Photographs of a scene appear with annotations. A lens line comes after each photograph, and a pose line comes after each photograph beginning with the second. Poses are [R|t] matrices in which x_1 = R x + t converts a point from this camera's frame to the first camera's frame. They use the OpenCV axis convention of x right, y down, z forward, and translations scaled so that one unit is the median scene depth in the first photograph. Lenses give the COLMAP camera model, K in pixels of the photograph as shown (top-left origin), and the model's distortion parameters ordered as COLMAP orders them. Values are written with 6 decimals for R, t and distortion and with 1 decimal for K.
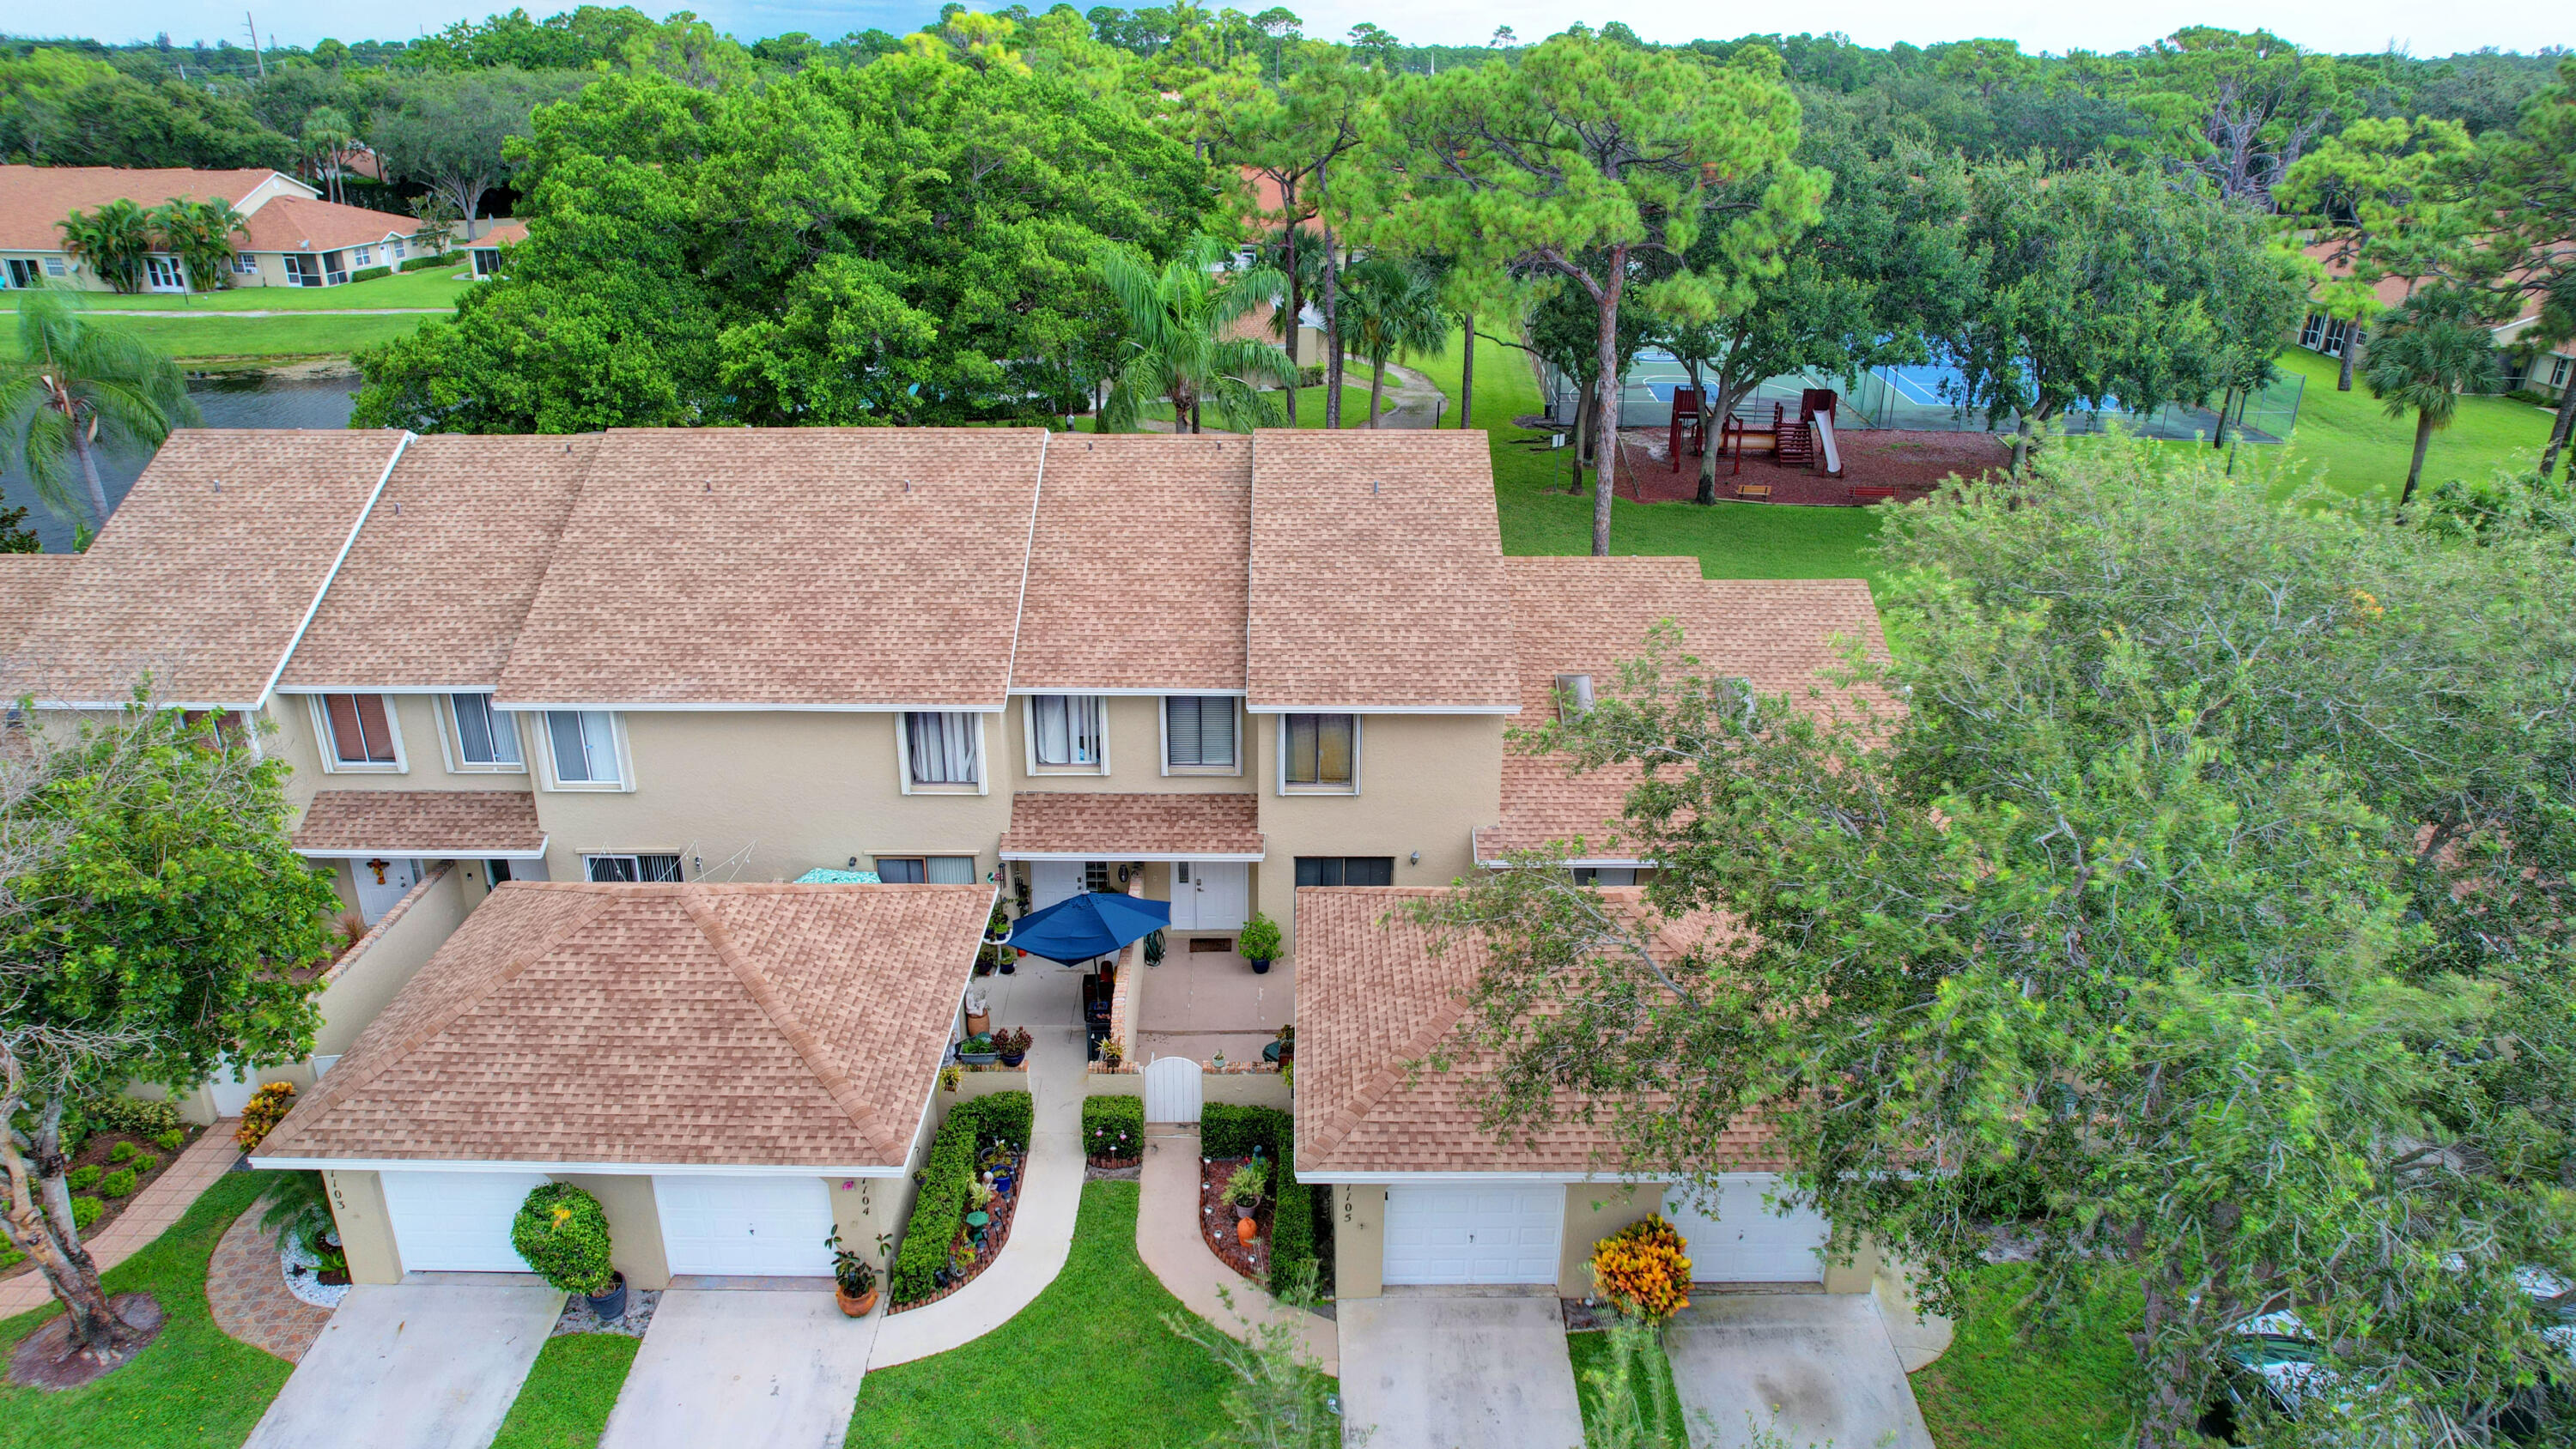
lens RADIAL K [[1642.4, 0, 1293.2], [0, 1642.4, 724.5], [0, 0, 1]] dist [-0.064863, 0.058259]
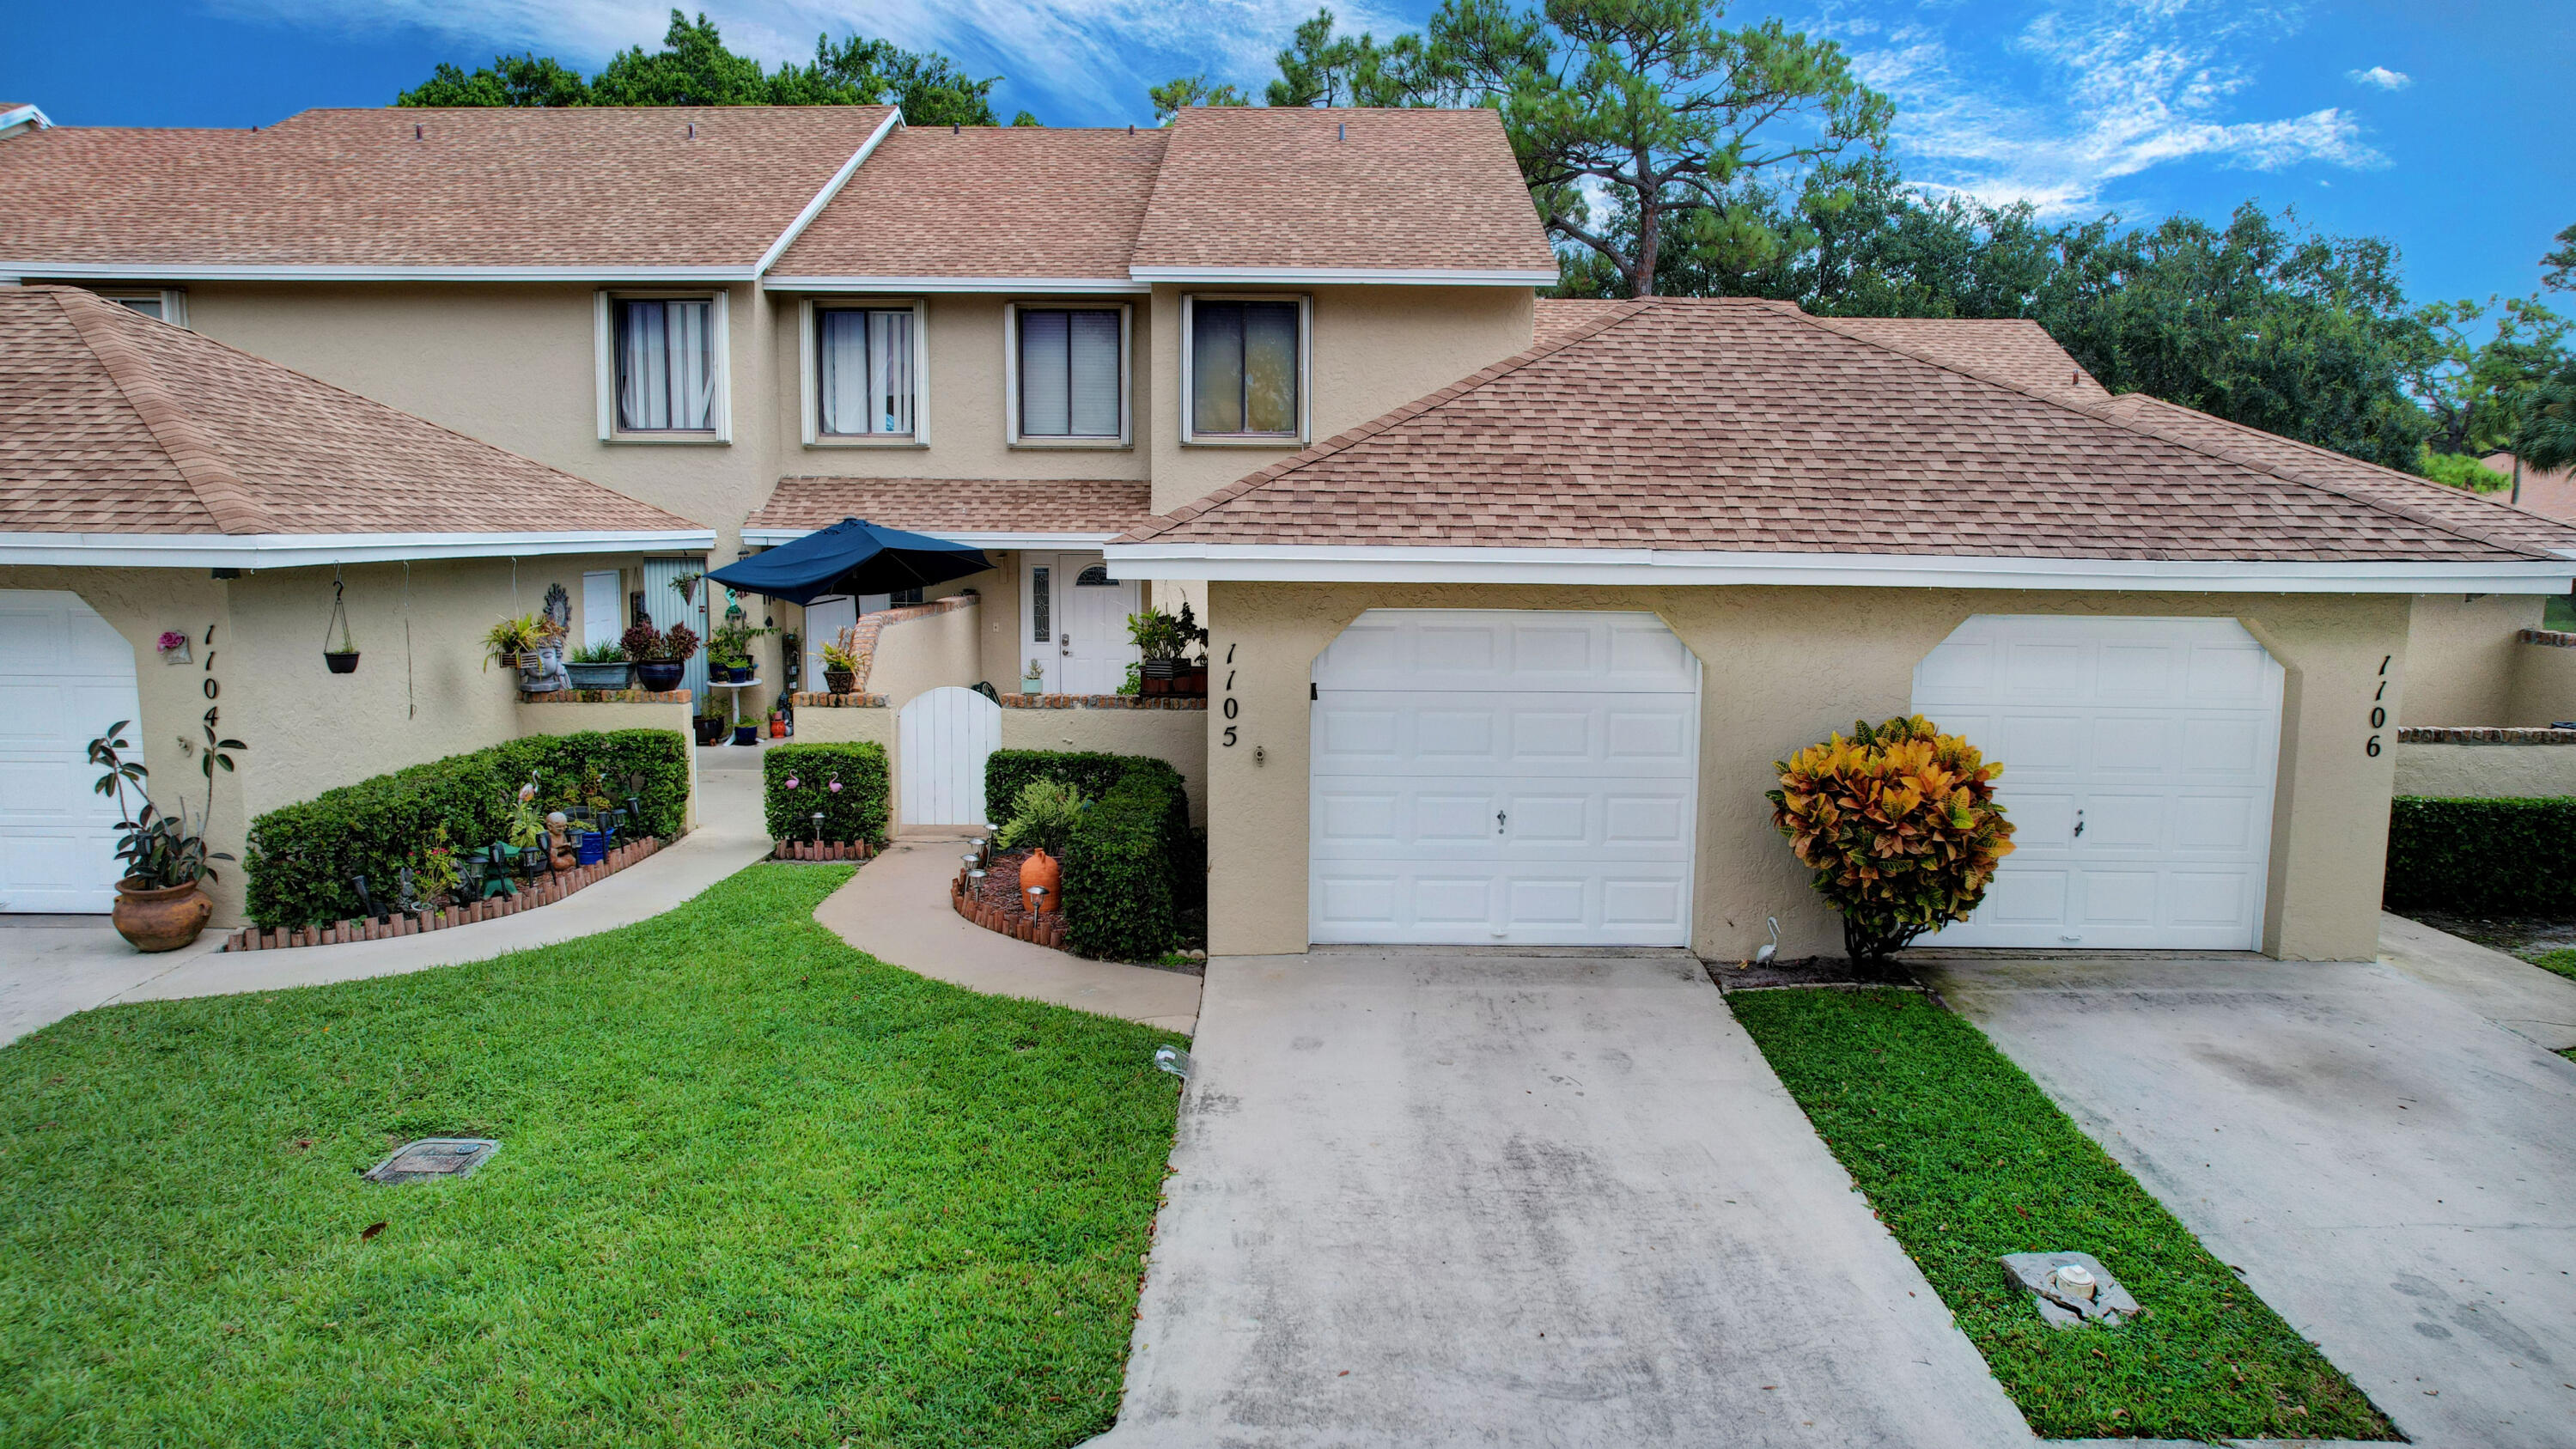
lens RADIAL K [[1642.6, 0, 1289.1], [0, 1642.6, 722.3], [0, 0, 1]] dist [-0.064863, 0.058259]
pose [[0.999870, 0.005009, -0.015345, 0.042215], [-0.009003, 0.962098, -0.272555, 0.314732], [0.013398, 0.272658, 0.962018, 0.410491]]
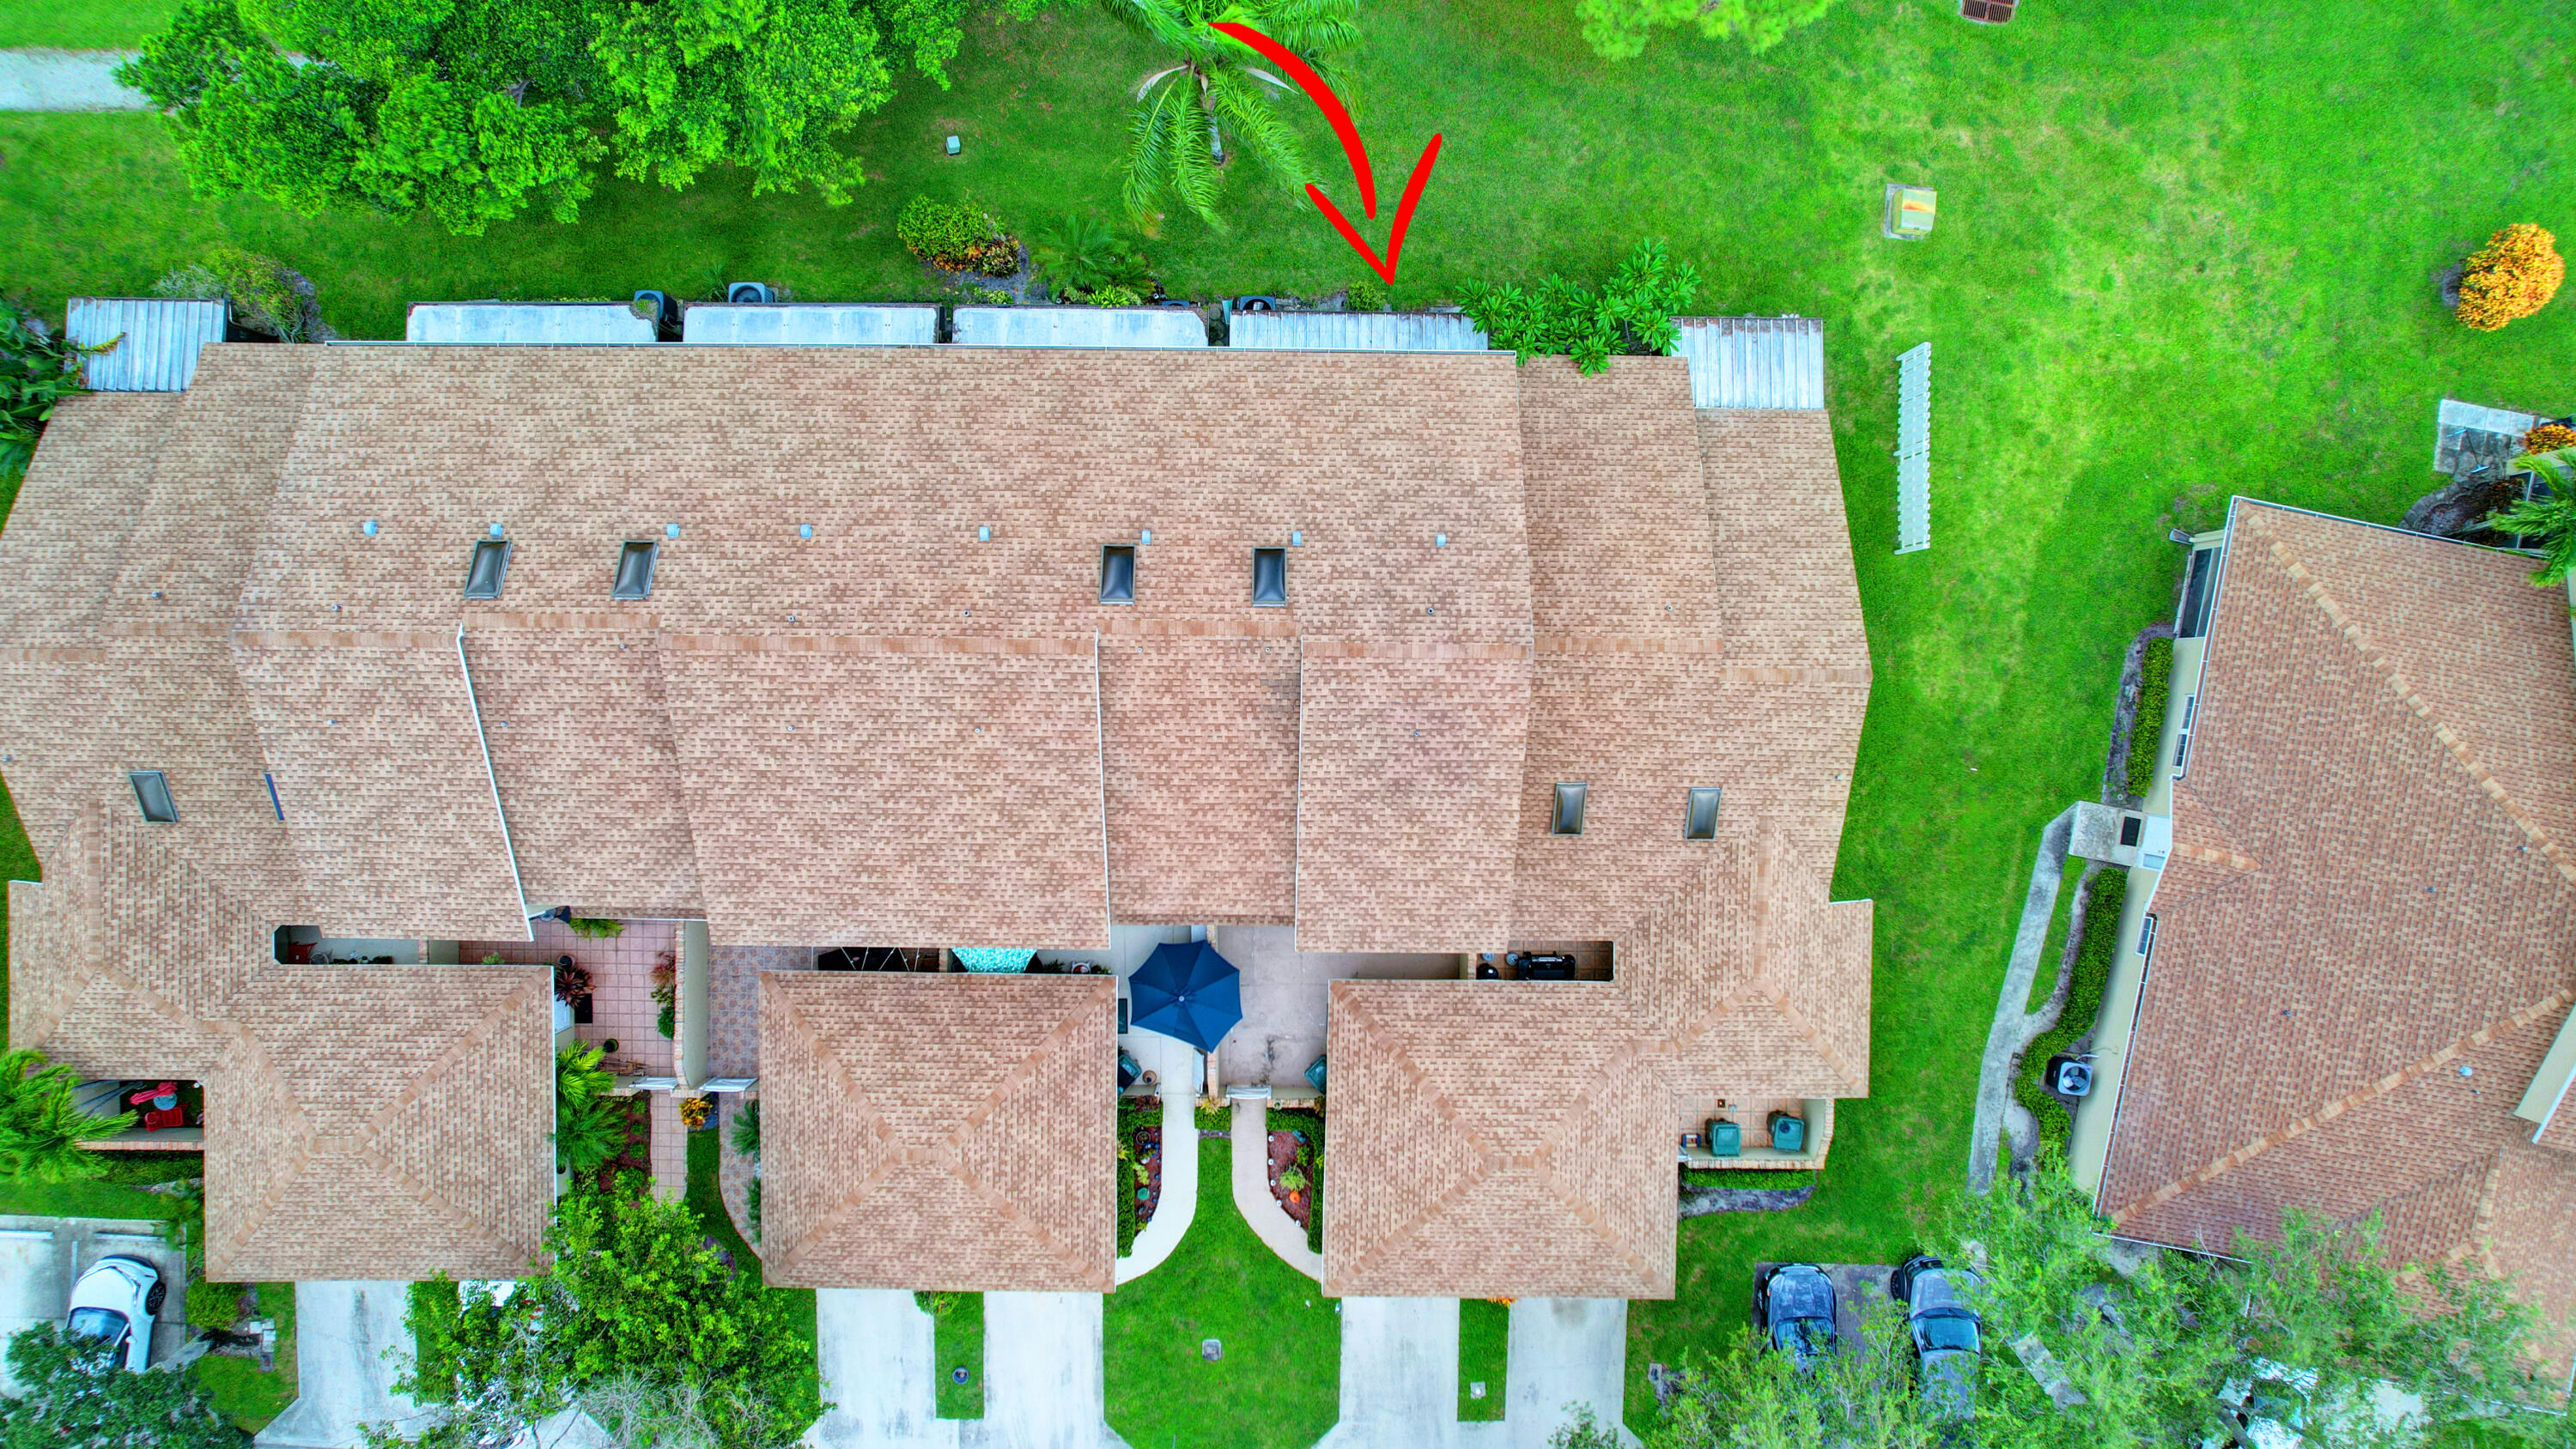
lens RADIAL K [[1642.4, 0, 1284.8], [0, 1642.4, 723.6], [0, 0, 1]] dist [-0.064863, 0.058259]
pose [[0.999878, 0.015585, 0.000617, -0.038595], [-0.006276, 0.365831, 0.930660, -1.229991], [0.014279, -0.930551, 0.365884, 0.659619]]
